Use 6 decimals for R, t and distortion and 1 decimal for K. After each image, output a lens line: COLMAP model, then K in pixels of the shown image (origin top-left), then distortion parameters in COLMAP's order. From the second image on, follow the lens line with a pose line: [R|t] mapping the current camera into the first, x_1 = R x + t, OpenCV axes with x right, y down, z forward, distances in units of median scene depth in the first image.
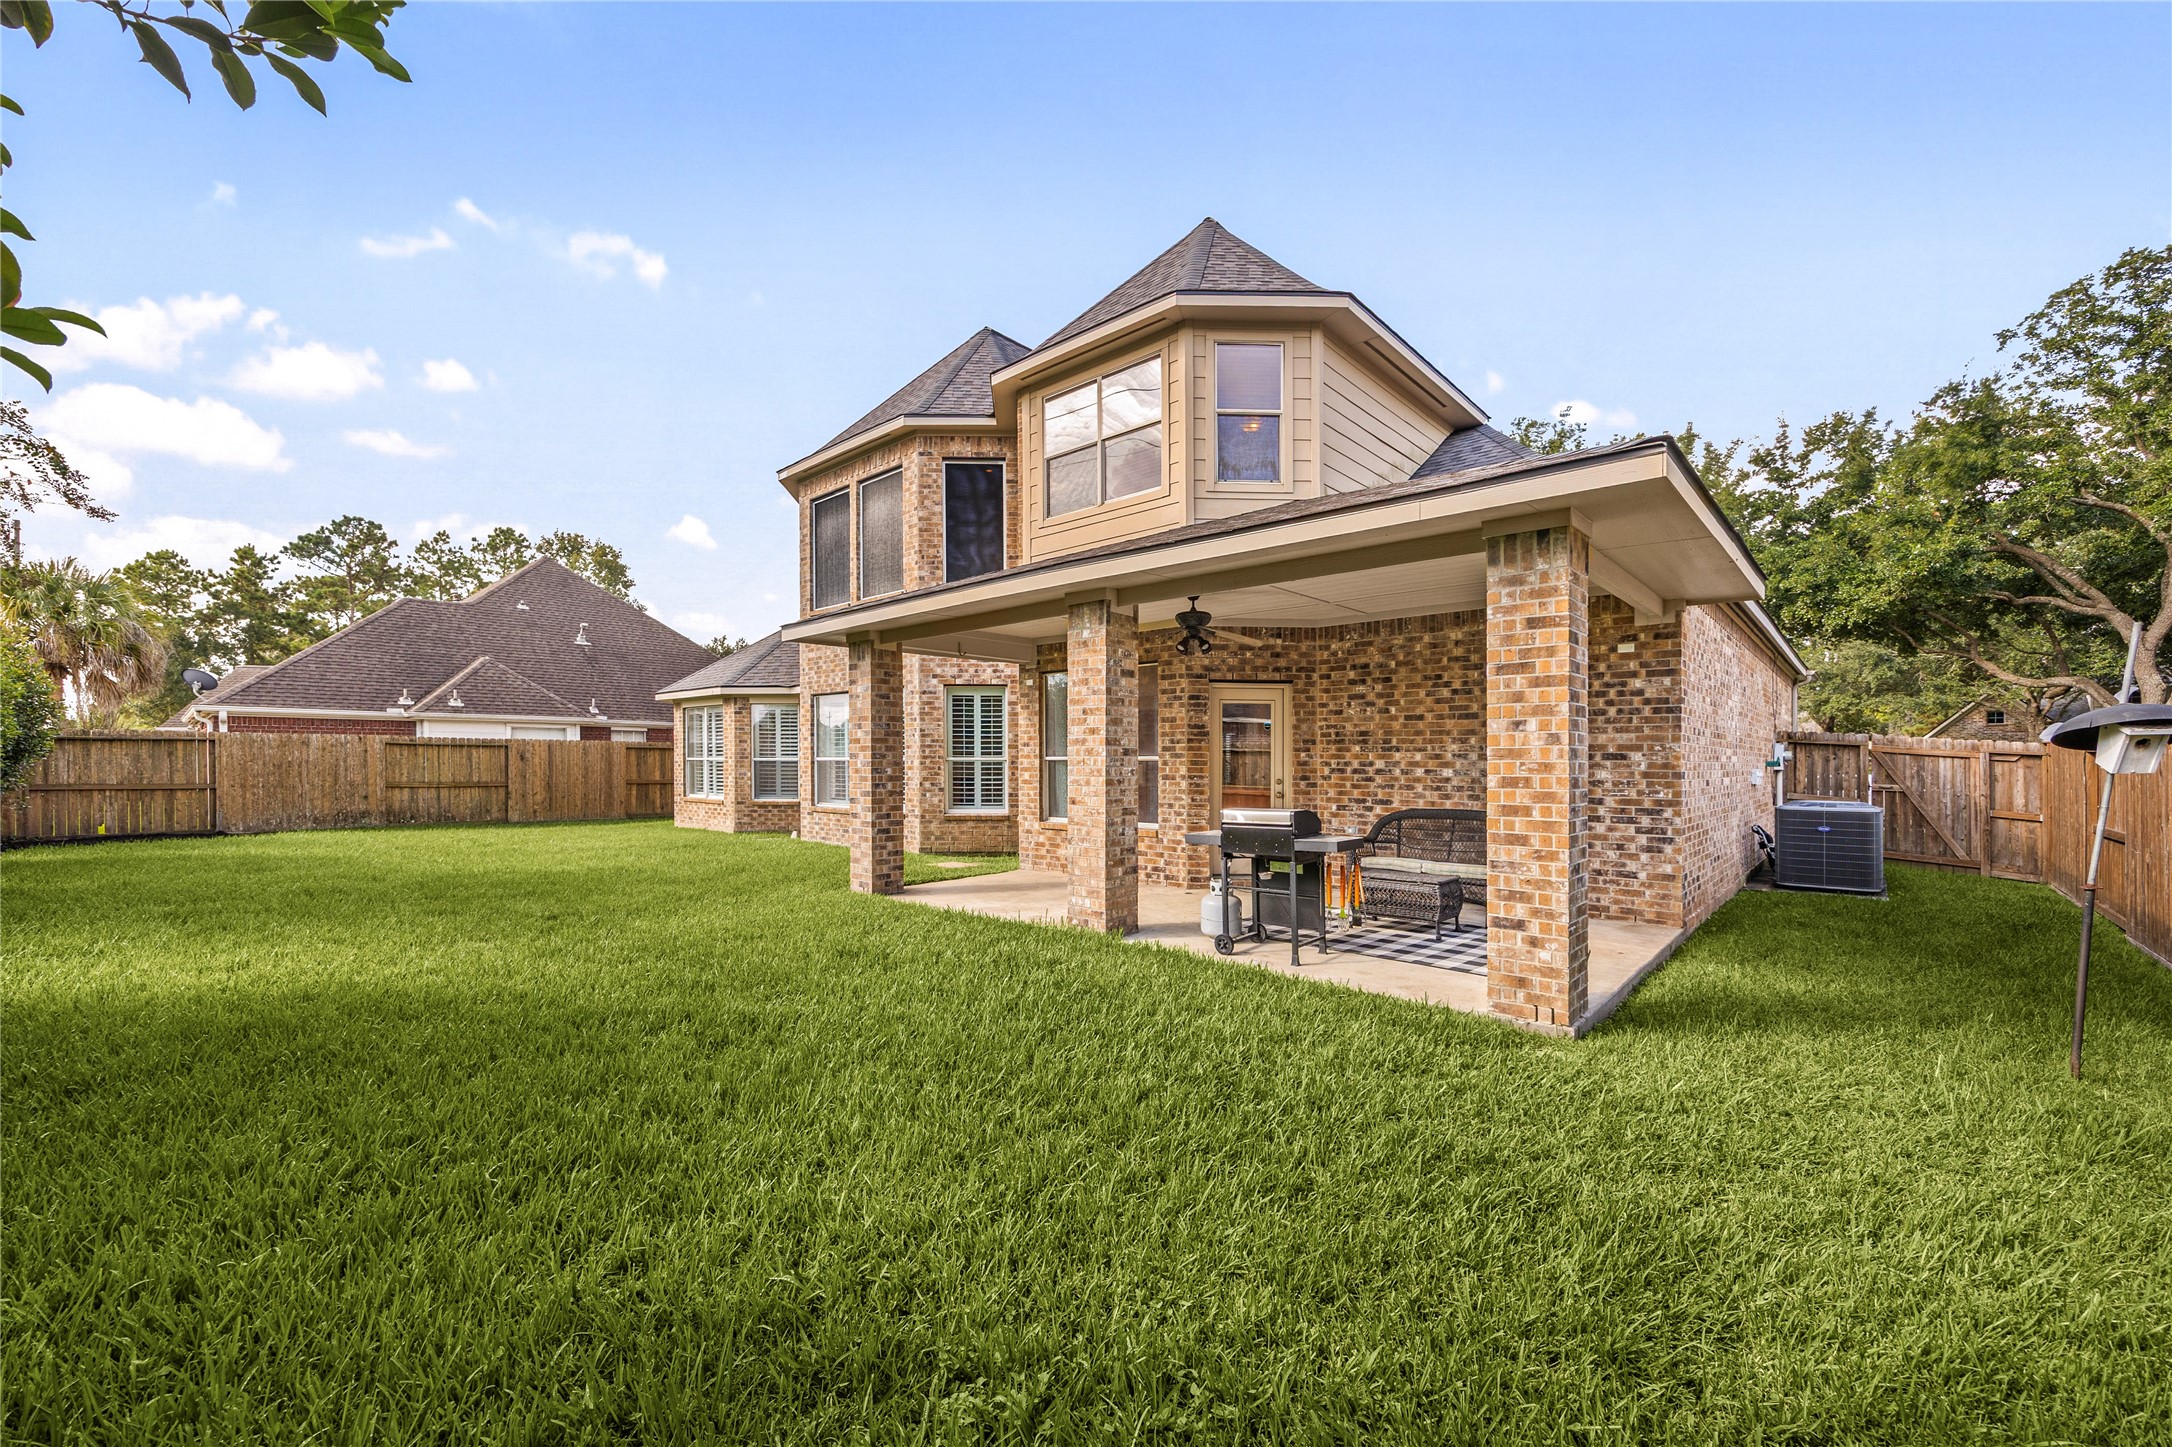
lens RADIAL K [[846.9, 0, 1080.1], [0, 846.9, 744.7], [0, 0, 1]] dist [0.003660, -0.000550]
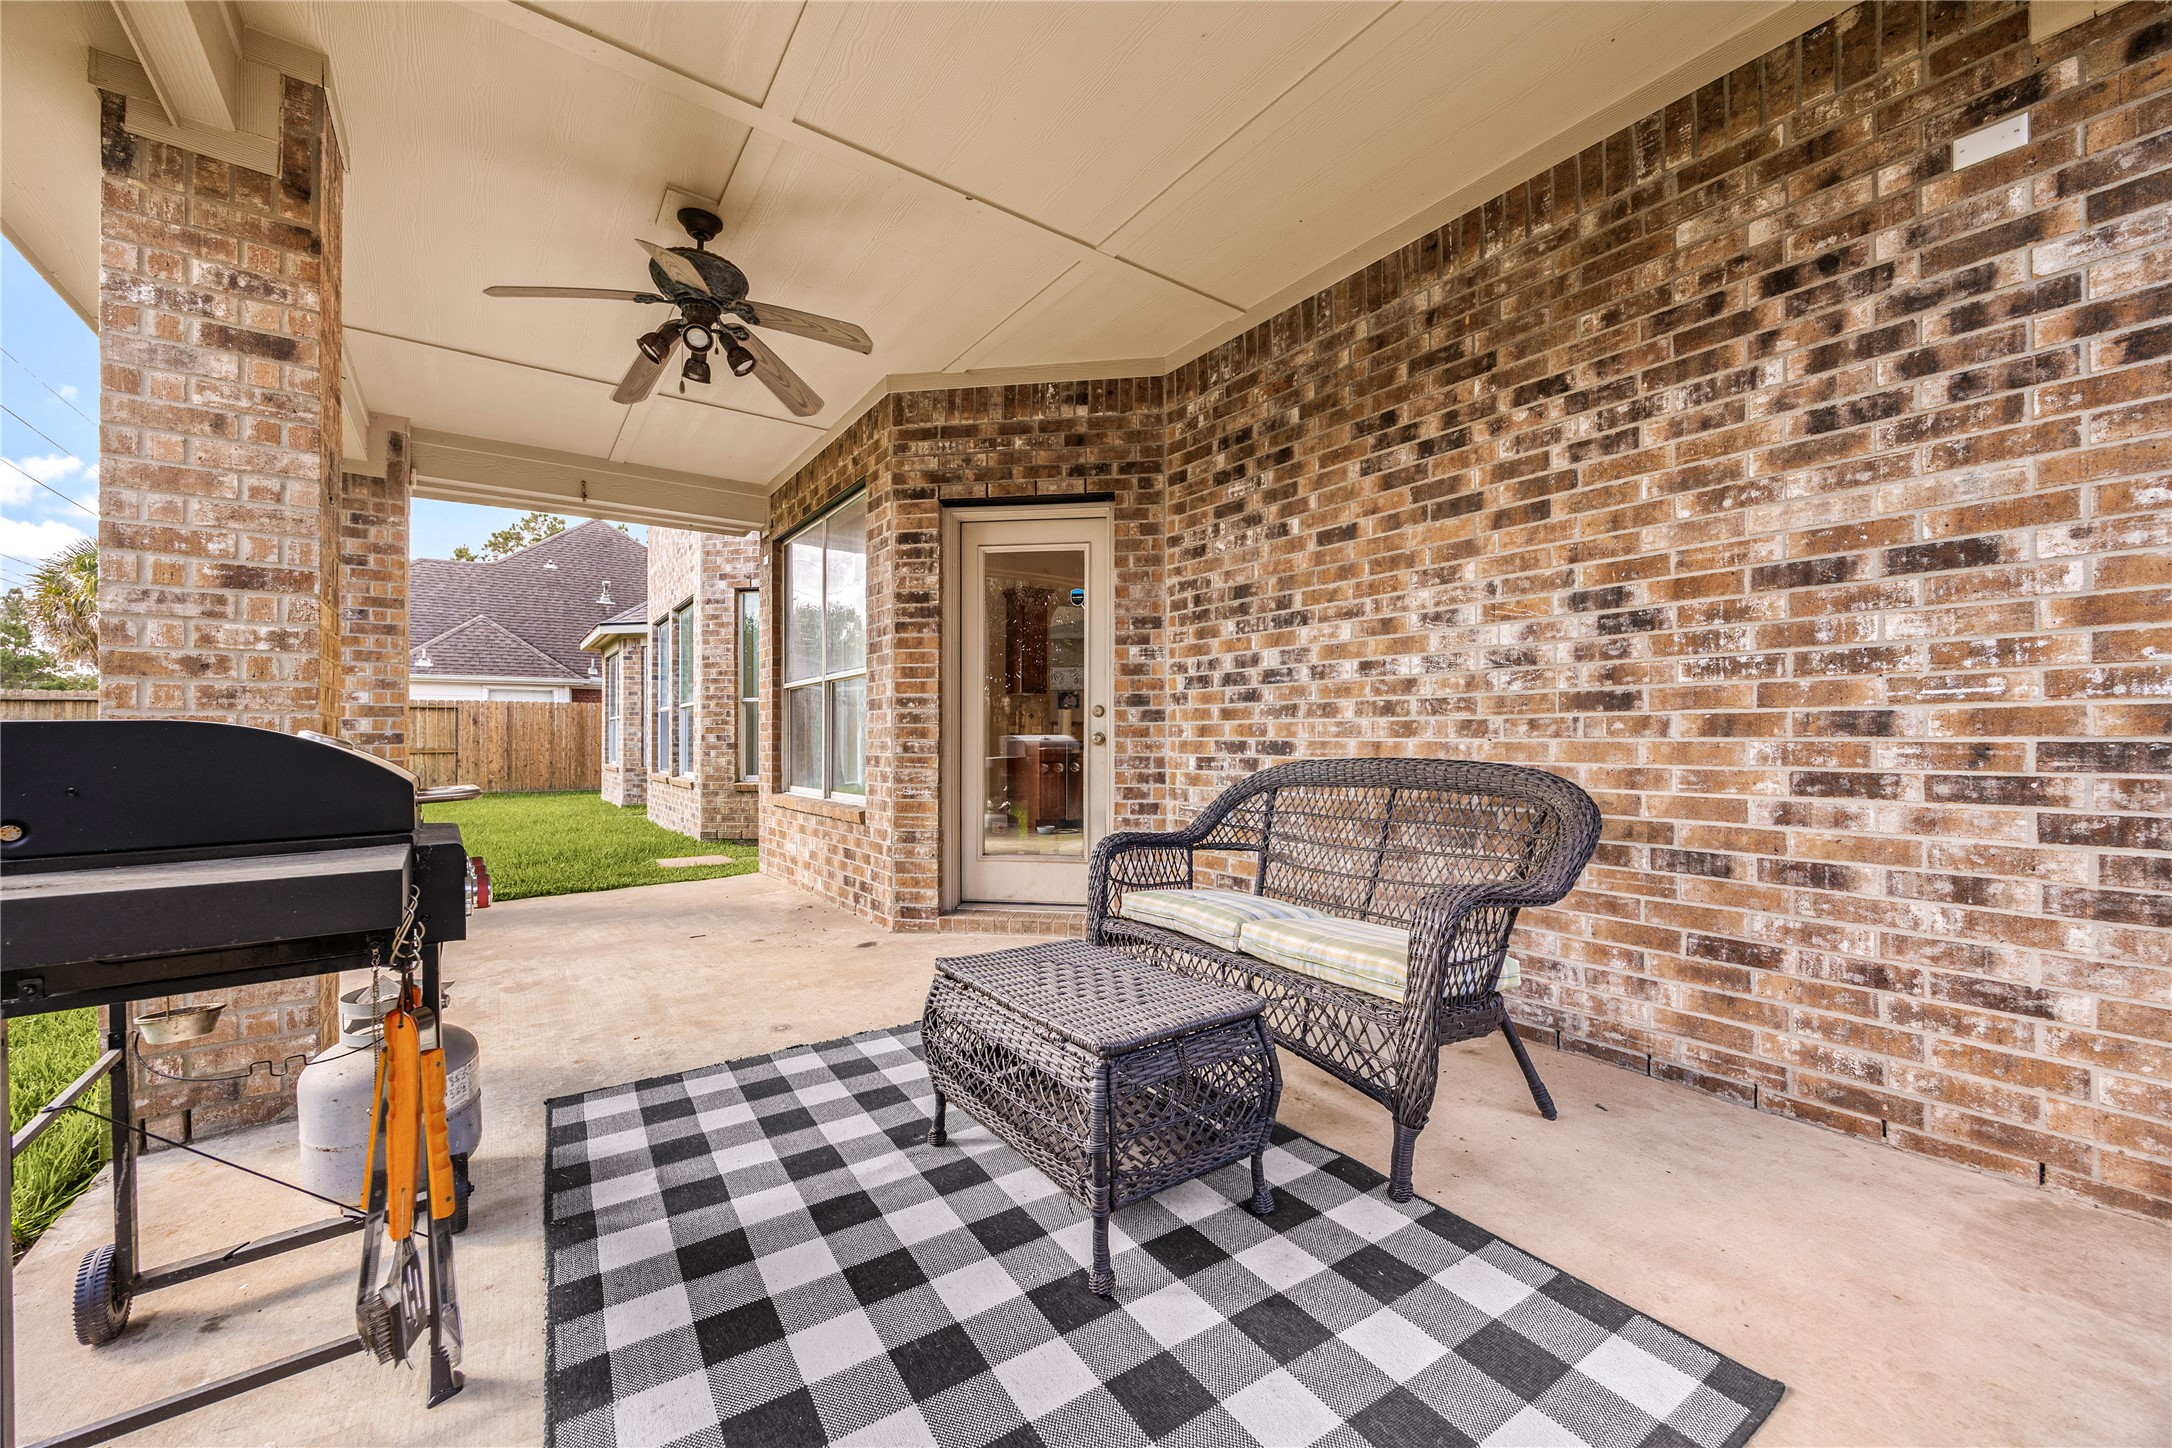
lens RADIAL K [[846.9, 0, 1090.9], [0, 846.9, 726.0], [0, 0, 1]] dist [0.003660, -0.000550]
pose [[0.981227, -0.009756, -0.192611, 0.353465], [0.010835, 0.999931, 0.004545, 0.054715], [0.192553, -0.006547, 0.981265, 0.579435]]
